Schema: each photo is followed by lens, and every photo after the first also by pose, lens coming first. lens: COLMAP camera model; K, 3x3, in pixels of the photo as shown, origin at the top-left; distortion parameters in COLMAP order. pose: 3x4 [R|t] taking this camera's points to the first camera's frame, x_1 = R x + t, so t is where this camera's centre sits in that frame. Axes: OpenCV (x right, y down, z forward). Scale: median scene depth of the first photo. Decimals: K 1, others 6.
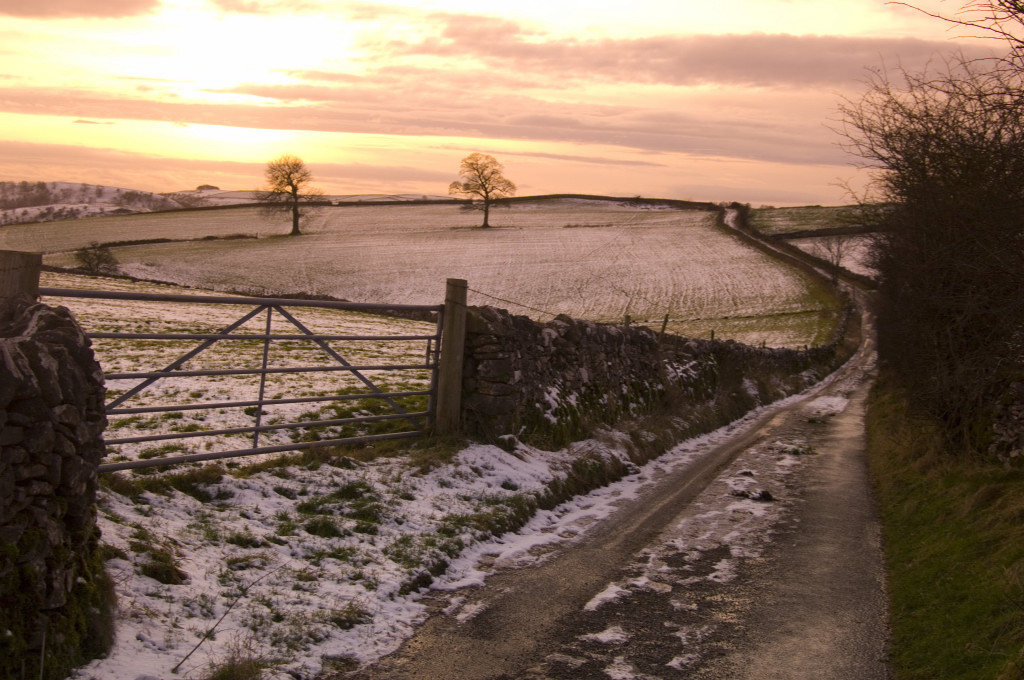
lens RADIAL K [[1320.4, 0, 512.2], [0, 1320.4, 343.2], [0, 0, 1]] dist [-0.102757, 0.100633]
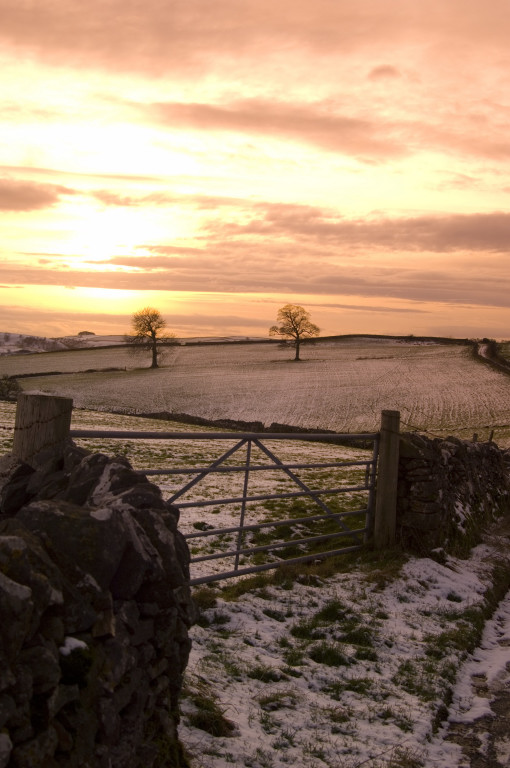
lens RADIAL K [[915.9, 0, 200.7], [0, 915.9, 360.4], [0, 0, 1]] dist [-0.121487, 0.060792]
pose [[0.997671, -0.013909, -0.066782, -0.143659], [0.008149, 0.996282, -0.085764, -0.024244], [0.067727, 0.085020, 0.994075, 0.193664]]
